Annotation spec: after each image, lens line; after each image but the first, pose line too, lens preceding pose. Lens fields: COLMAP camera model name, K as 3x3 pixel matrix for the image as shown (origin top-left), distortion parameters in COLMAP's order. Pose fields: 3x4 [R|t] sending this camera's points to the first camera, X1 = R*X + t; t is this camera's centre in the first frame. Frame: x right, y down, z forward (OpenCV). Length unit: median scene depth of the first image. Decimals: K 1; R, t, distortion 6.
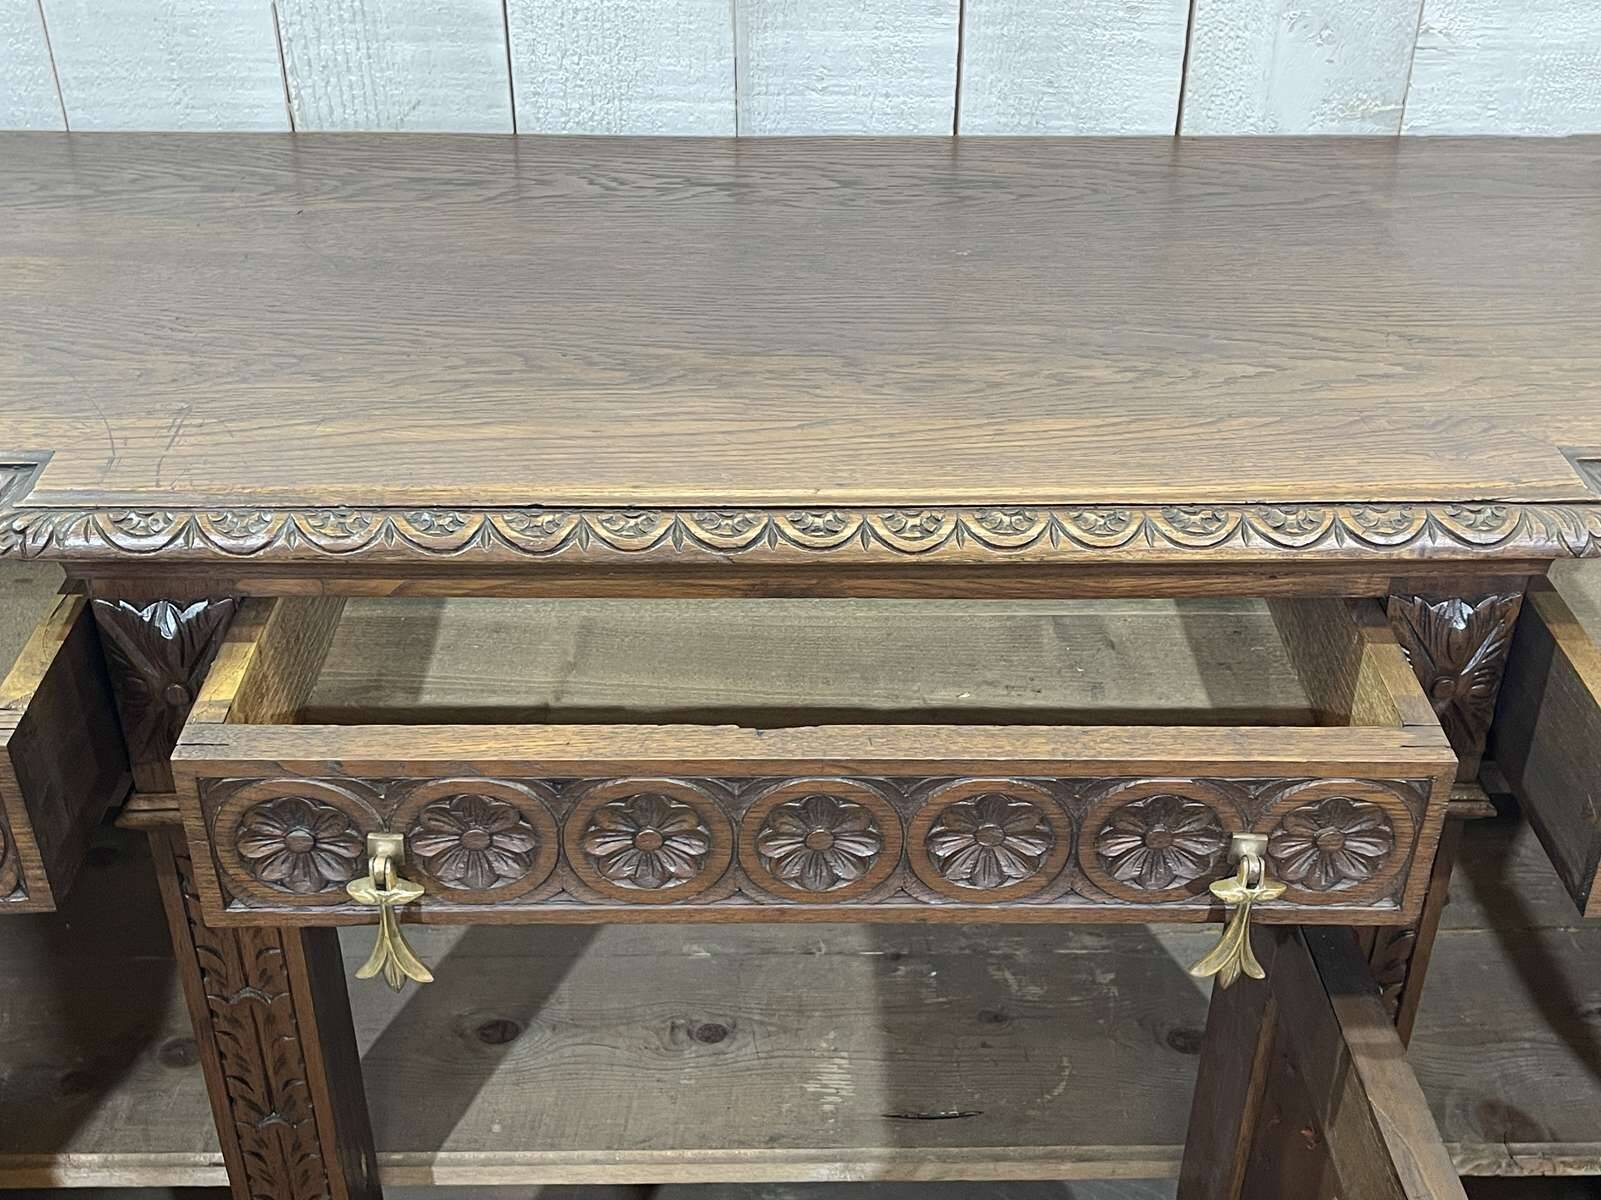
lens RADIAL K [[1859.5, 0, 823.8], [0, 1859.5, 604.4], [0, 0, 1]] dist [0.034250, 0.000000]
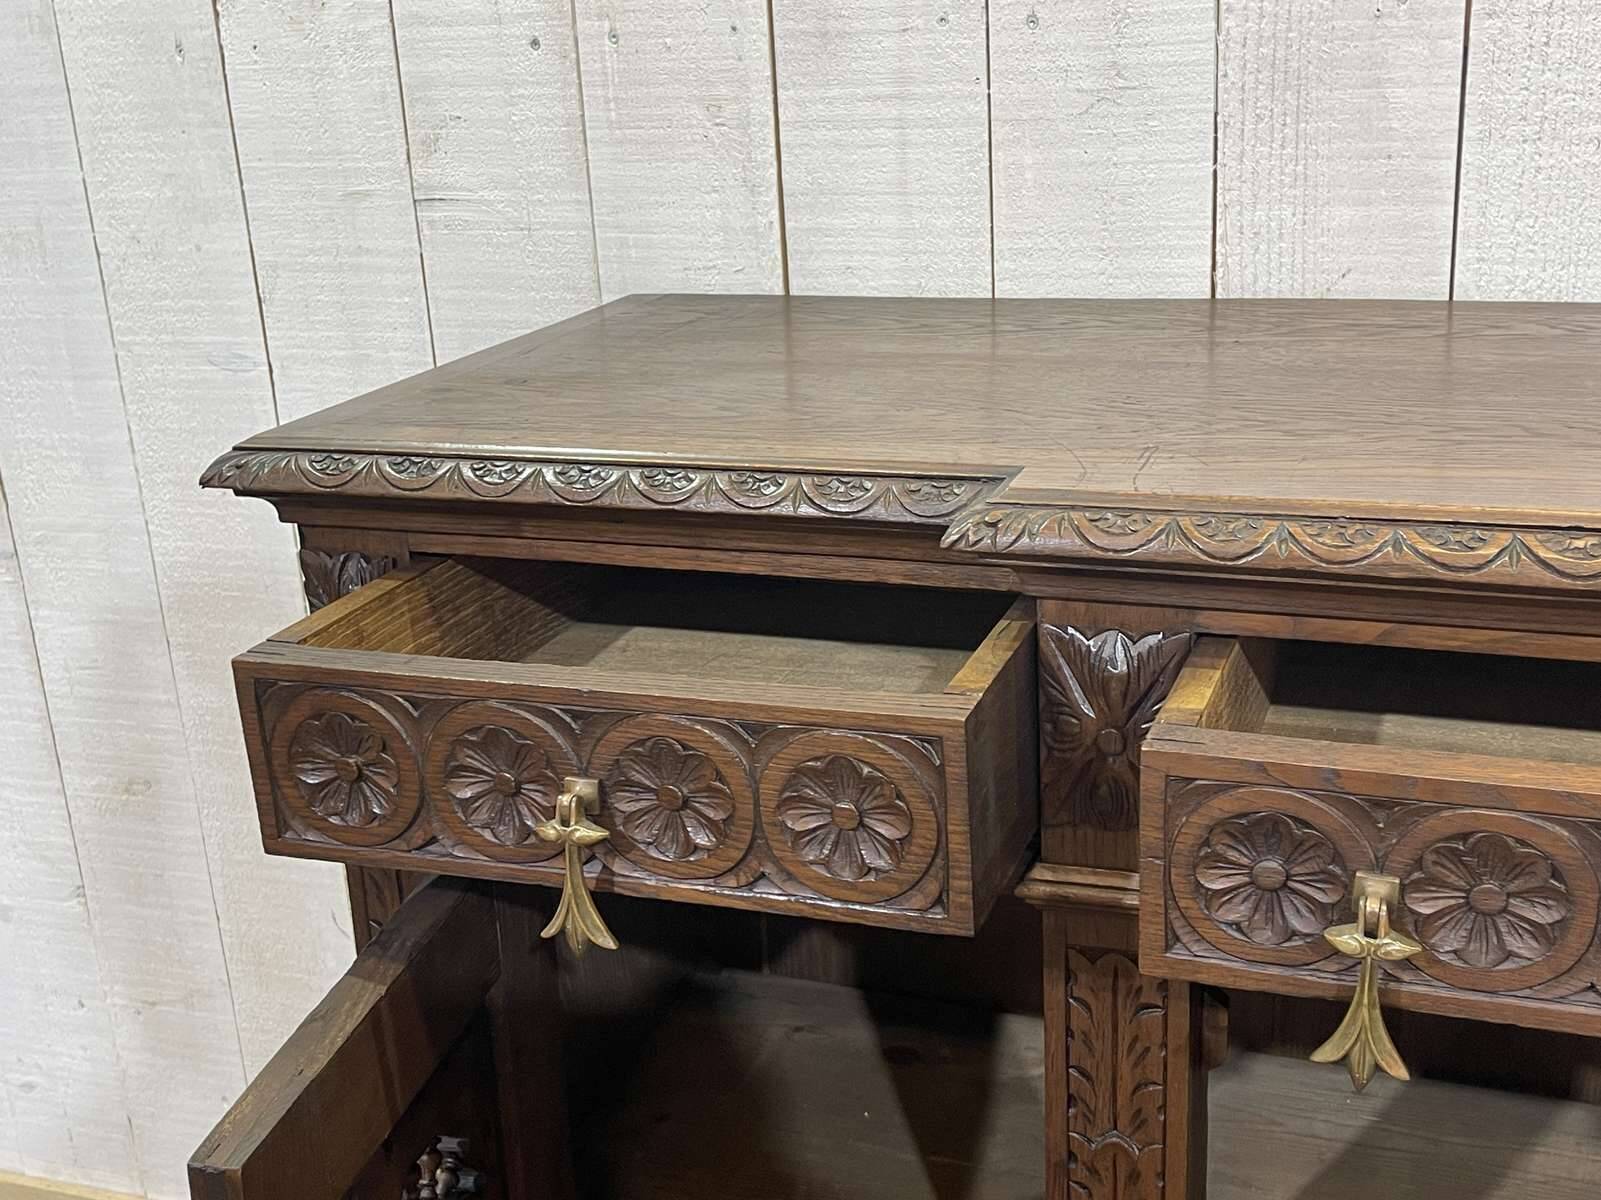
lens RADIAL K [[1859.5, 0, 835.5], [0, 1859.5, 624.9], [0, 0, 1]] dist [0.034250, 0.000000]
pose [[0.932510, 0.063948, -0.355438, -0.155543], [-0.145948, 0.966978, -0.208930, 0.203705], [0.330340, 0.246705, 0.911050, 0.122016]]
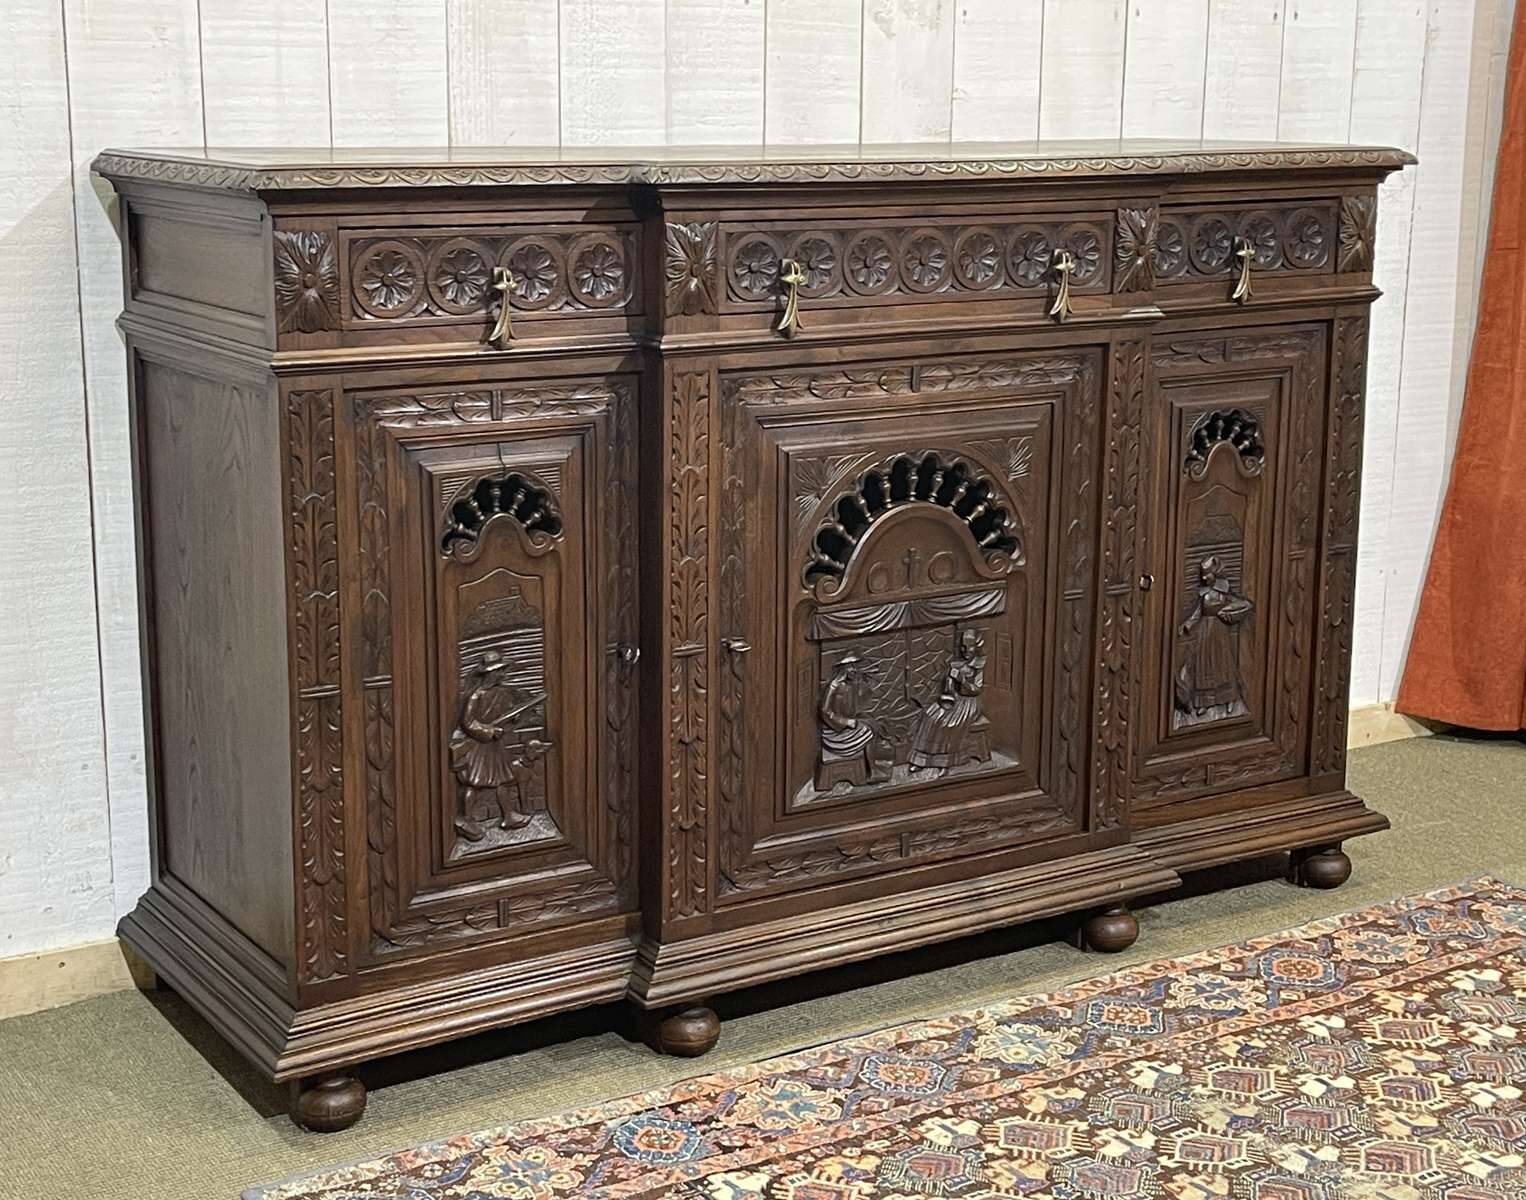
lens RADIAL K [[2382.4, 0, 735.5], [0, 2382.4, 617.1], [0, 0, 1]] dist [0.052452, 0.000000]
pose [[0.855666, -0.119399, 0.503568, -1.764785], [0.281738, 0.923671, -0.259723, 1.162863], [-0.434120, 0.364110, 0.823992, -1.164433]]
